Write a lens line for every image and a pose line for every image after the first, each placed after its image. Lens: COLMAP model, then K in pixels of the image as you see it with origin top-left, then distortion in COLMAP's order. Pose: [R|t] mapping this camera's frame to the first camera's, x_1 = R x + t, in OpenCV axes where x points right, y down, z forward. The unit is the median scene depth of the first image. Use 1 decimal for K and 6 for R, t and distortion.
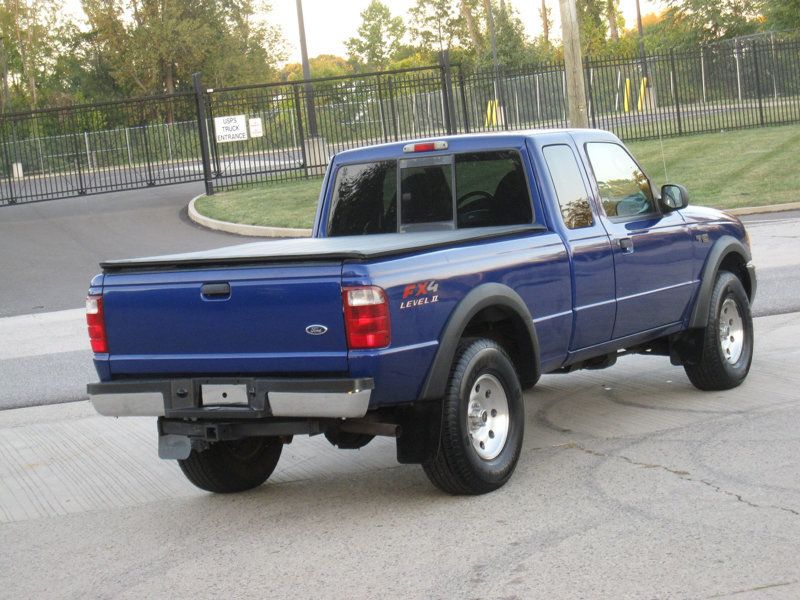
lens RADIAL K [[1885.2, 0, 400.0], [0, 1885.2, 300.0], [0, 0, 1]] dist [-0.116500, -0.148798]
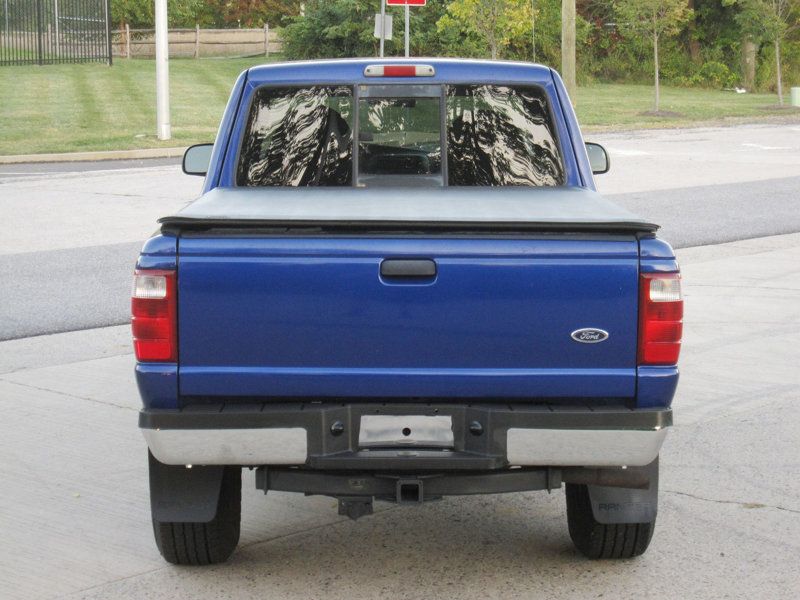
lens RADIAL K [[1885.2, 0, 400.0], [0, 1885.2, 300.0], [0, 0, 1]] dist [-0.116500, -0.148798]
pose [[0.839422, 0.021312, 0.543063, -0.445709], [-0.035053, 0.999273, 0.014966, -0.004251], [-0.542349, -0.031599, 0.839559, 0.455206]]
